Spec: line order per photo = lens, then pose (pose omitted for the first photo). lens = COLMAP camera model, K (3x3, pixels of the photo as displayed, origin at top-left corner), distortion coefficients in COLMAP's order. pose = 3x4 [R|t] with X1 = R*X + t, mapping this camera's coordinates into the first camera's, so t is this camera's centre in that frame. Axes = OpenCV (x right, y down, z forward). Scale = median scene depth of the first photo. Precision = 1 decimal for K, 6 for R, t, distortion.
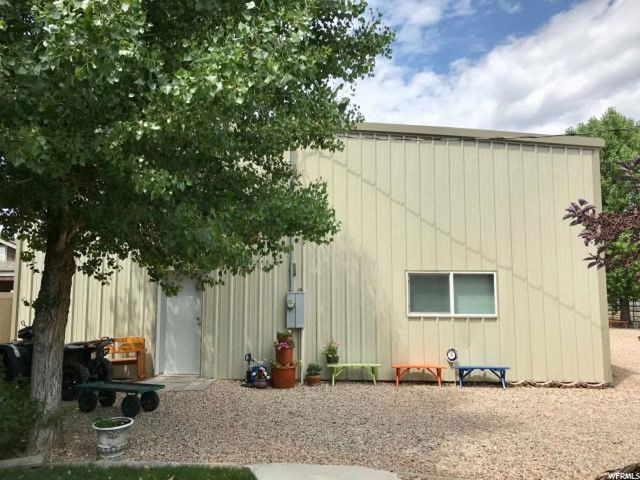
lens RADIAL K [[529.3, 0, 311.9], [0, 529.3, 230.8], [0, 0, 1]] dist [0.030523, -0.008885]
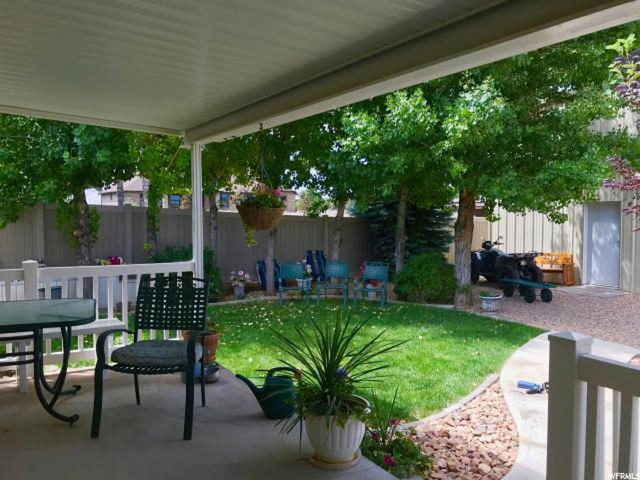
lens RADIAL K [[529.3, 0, 311.9], [0, 529.3, 230.8], [0, 0, 1]] dist [0.030523, -0.008885]
pose [[0.564748, 0.031052, -0.824679, 0.417121], [0.090205, 0.990982, 0.099087, -0.042358], [0.820319, -0.130349, 0.556854, -0.239389]]
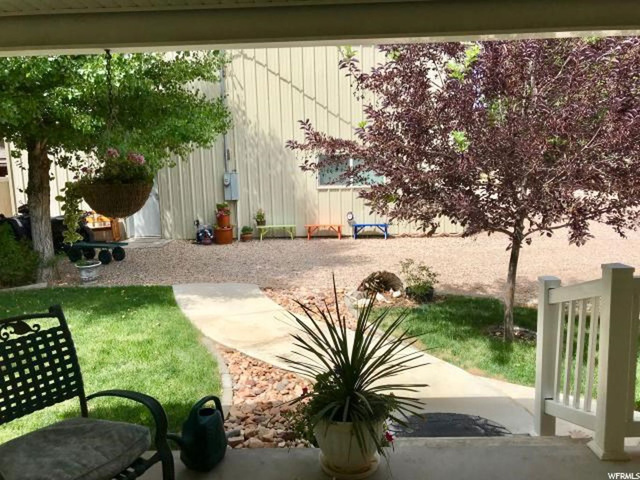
lens RADIAL K [[529.3, 0, 311.9], [0, 529.3, 230.8], [0, 0, 1]] dist [0.030523, -0.008885]
pose [[0.999500, -0.030745, 0.007352, 0.163844], [0.028012, 0.969177, 0.244768, -0.059939], [-0.014651, -0.244440, 0.969554, -0.301456]]
